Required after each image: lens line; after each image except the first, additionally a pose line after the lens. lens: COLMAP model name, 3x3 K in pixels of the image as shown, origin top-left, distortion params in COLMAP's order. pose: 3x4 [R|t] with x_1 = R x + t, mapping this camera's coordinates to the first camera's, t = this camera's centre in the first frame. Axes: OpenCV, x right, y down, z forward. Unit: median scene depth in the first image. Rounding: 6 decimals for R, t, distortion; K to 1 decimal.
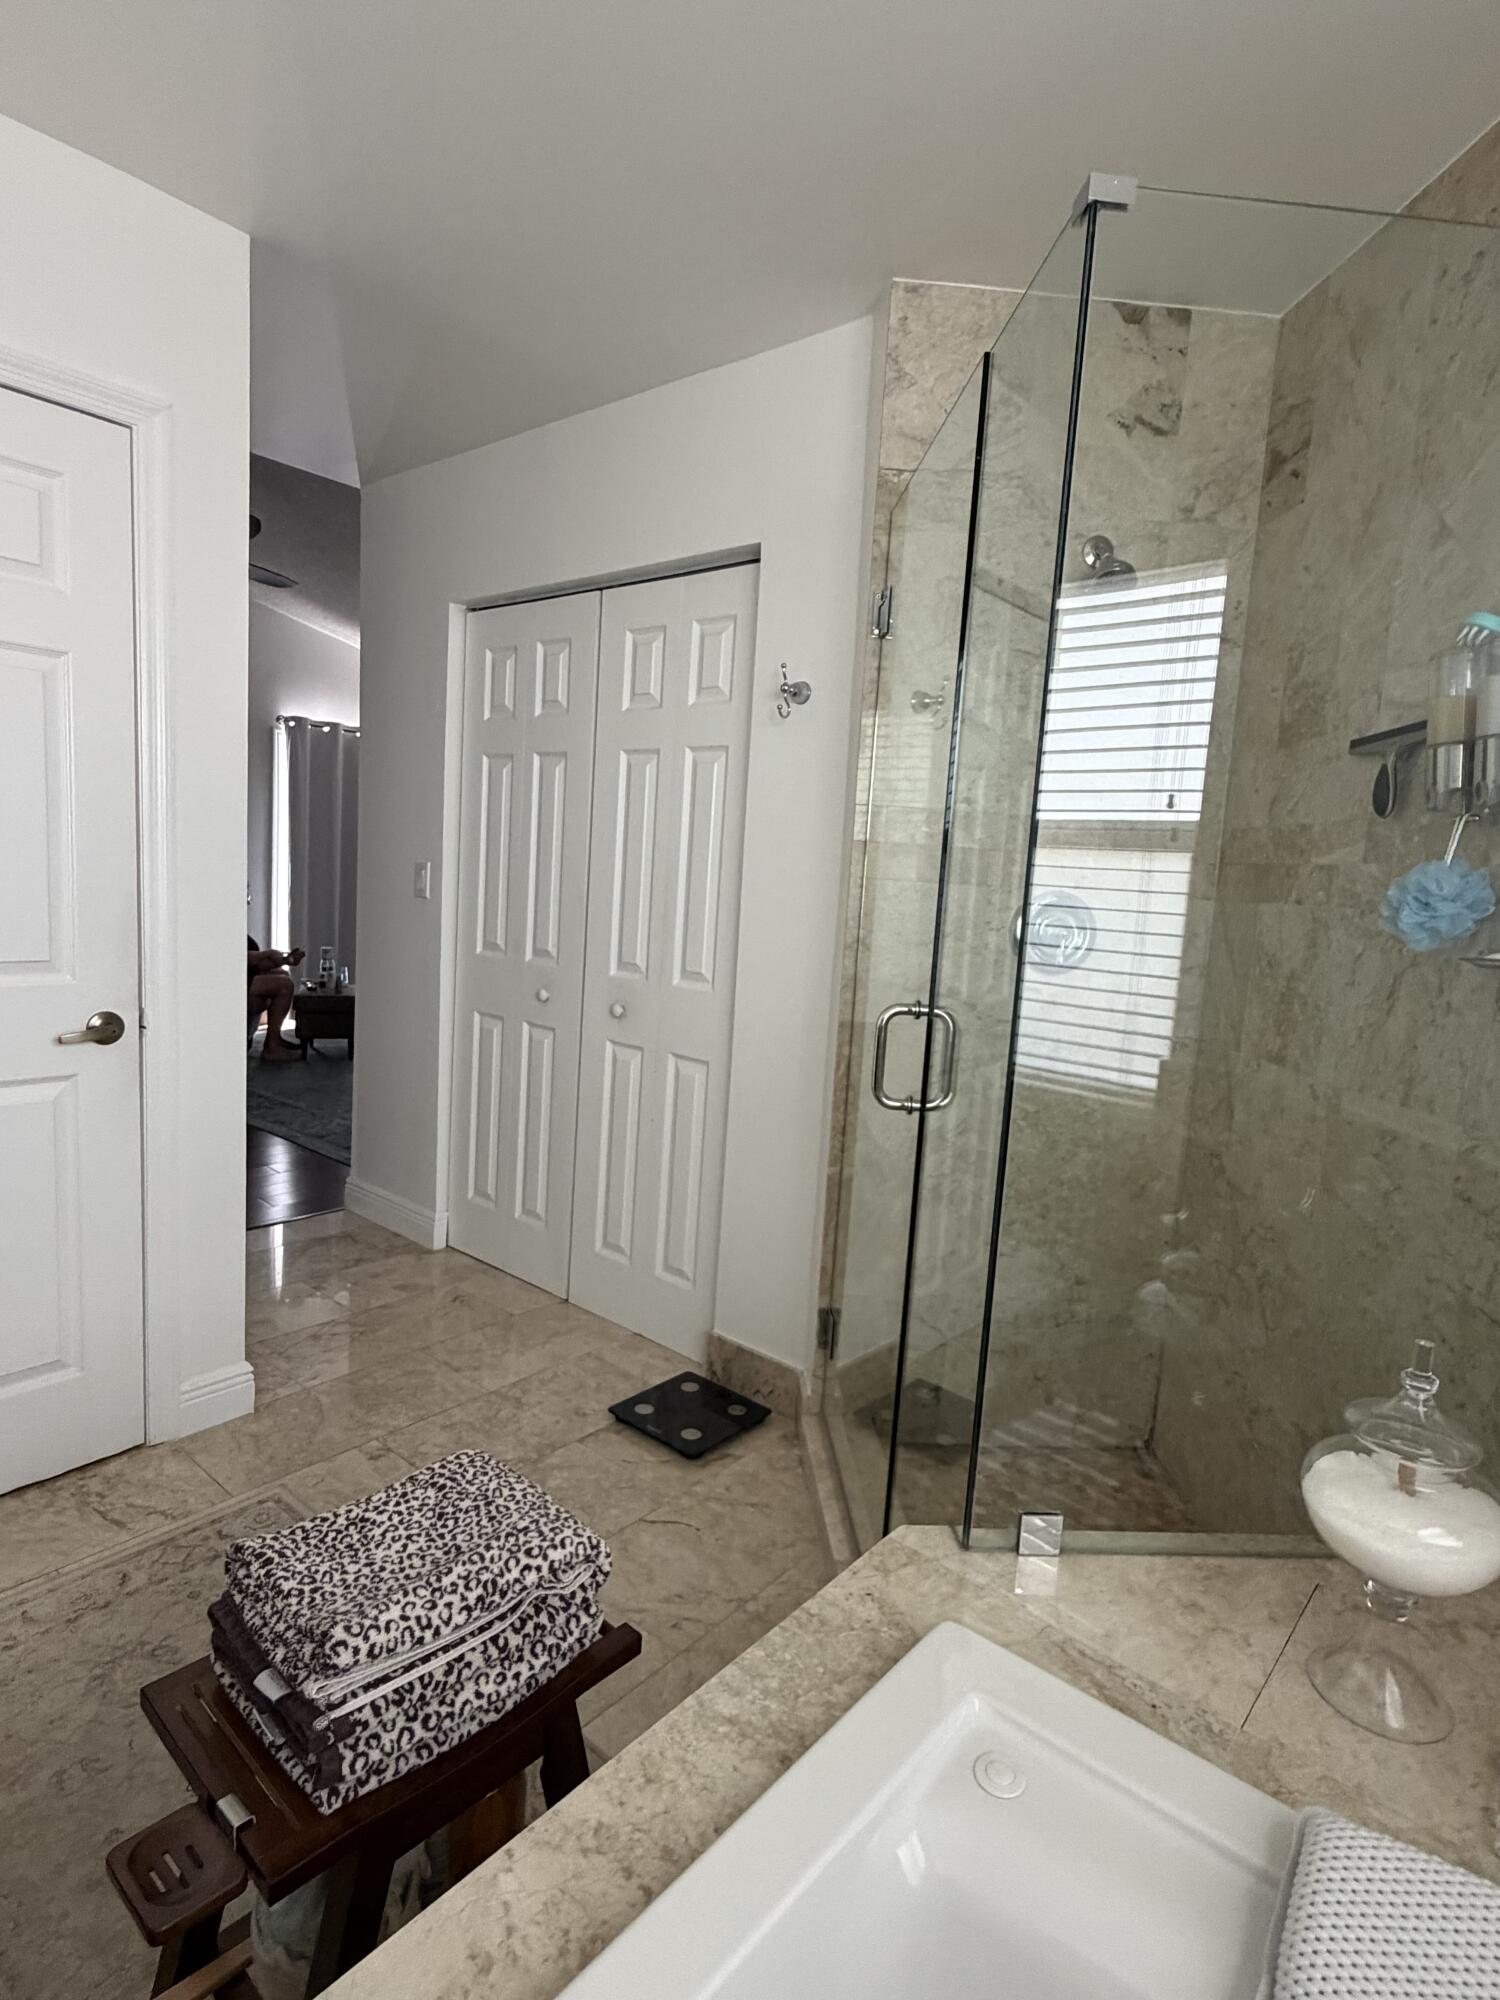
lens RADIAL K [[1058.4, 0, 758.0], [0, 1058.4, 1007.8], [0, 0, 1]] dist [0.000954, 0.000824]
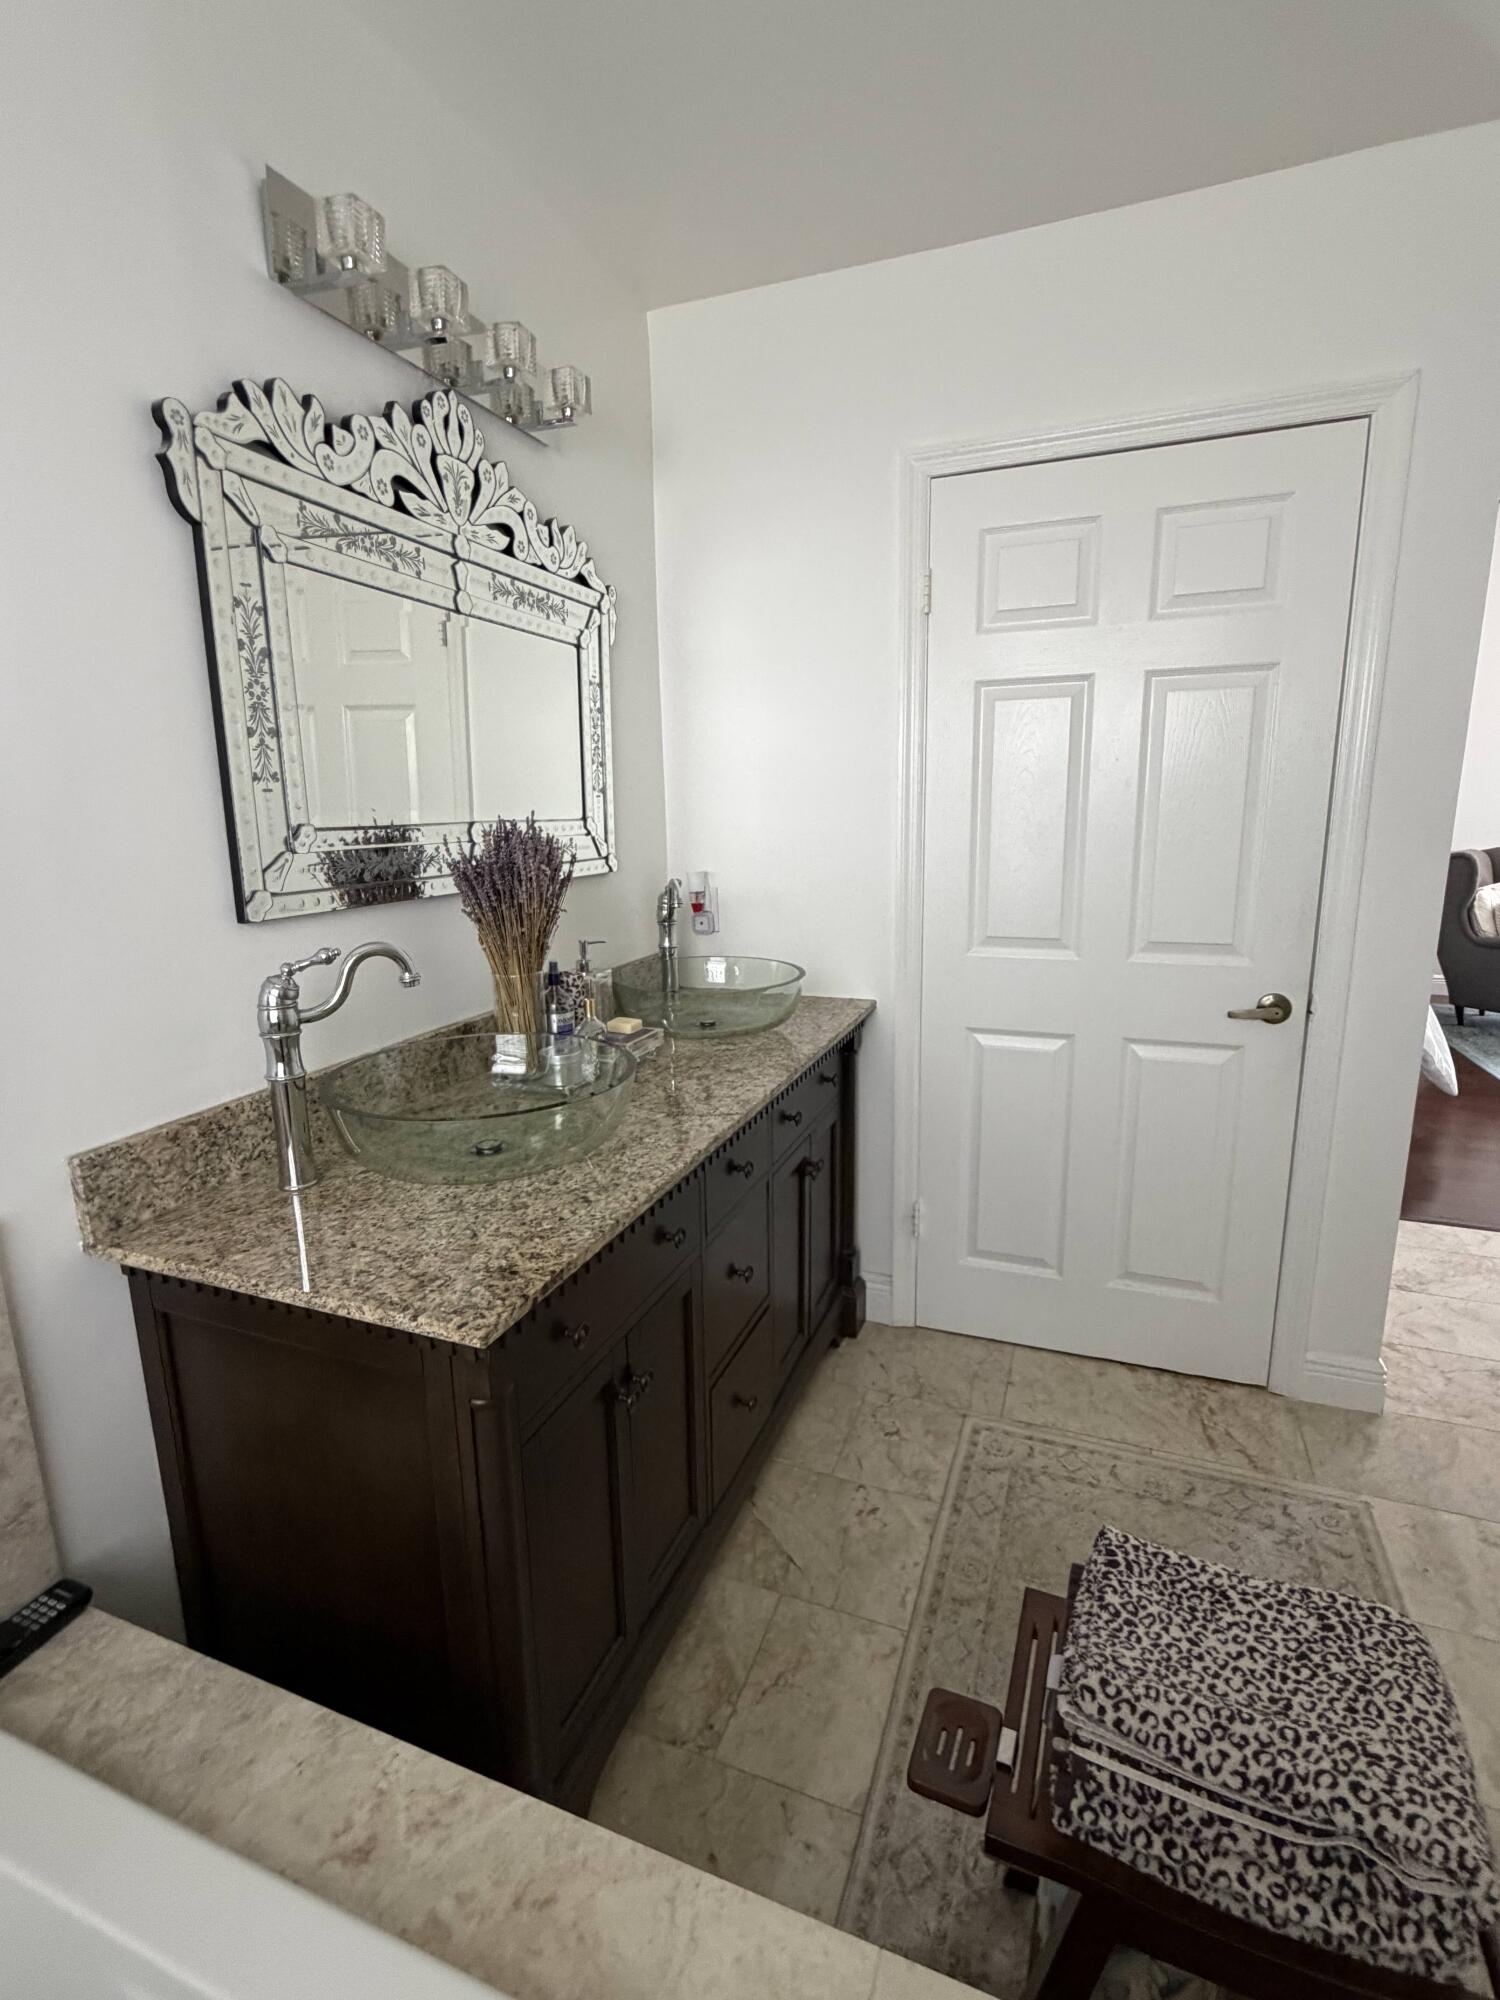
lens RADIAL K [[935.2, 0, 750.0], [0, 935.2, 1000.0], [0, 0, 1]] dist [-0.001136, -0.000126]
pose [[0.317969, 0.134300, -0.938541, 0.182332], [-0.084973, 0.989970, 0.112871, -0.085337], [0.944286, 0.043861, 0.326191, 0.292080]]
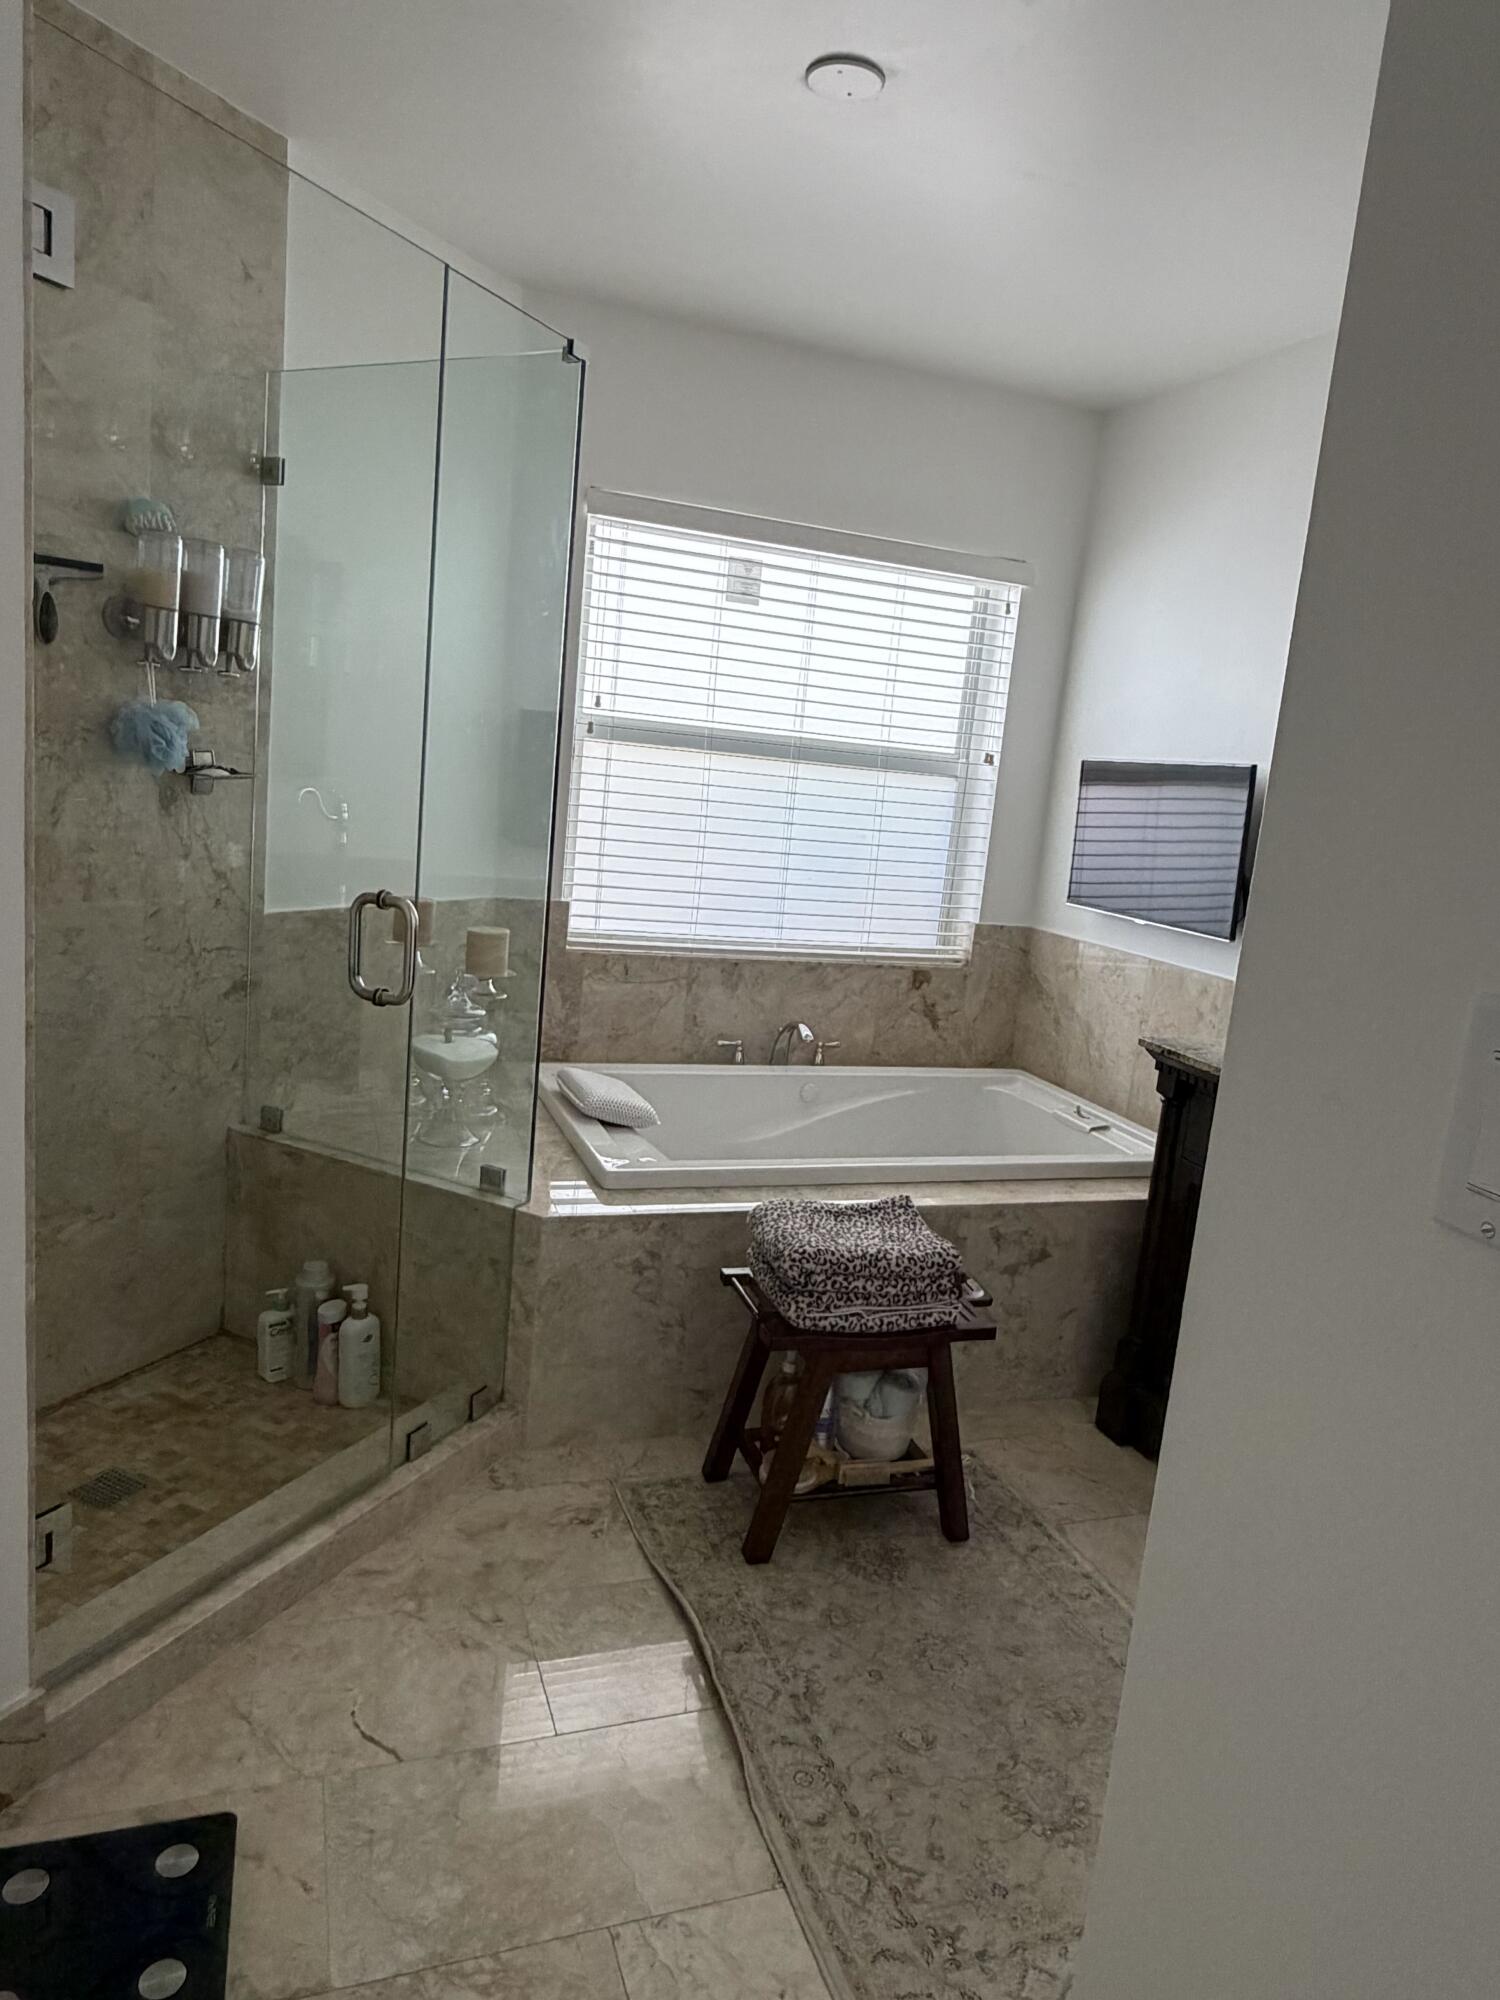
lens RADIAL K [[1281.3, 0, 761.4], [0, 1281.3, 997.4], [0, 0, 1]] dist [0.000804, 0.001314]
pose [[-0.851210, -0.227286, 0.473056, -0.960291], [-0.082121, 0.947938, 0.307683, -0.403834], [-0.518360, 0.223056, -0.825560, 2.397029]]
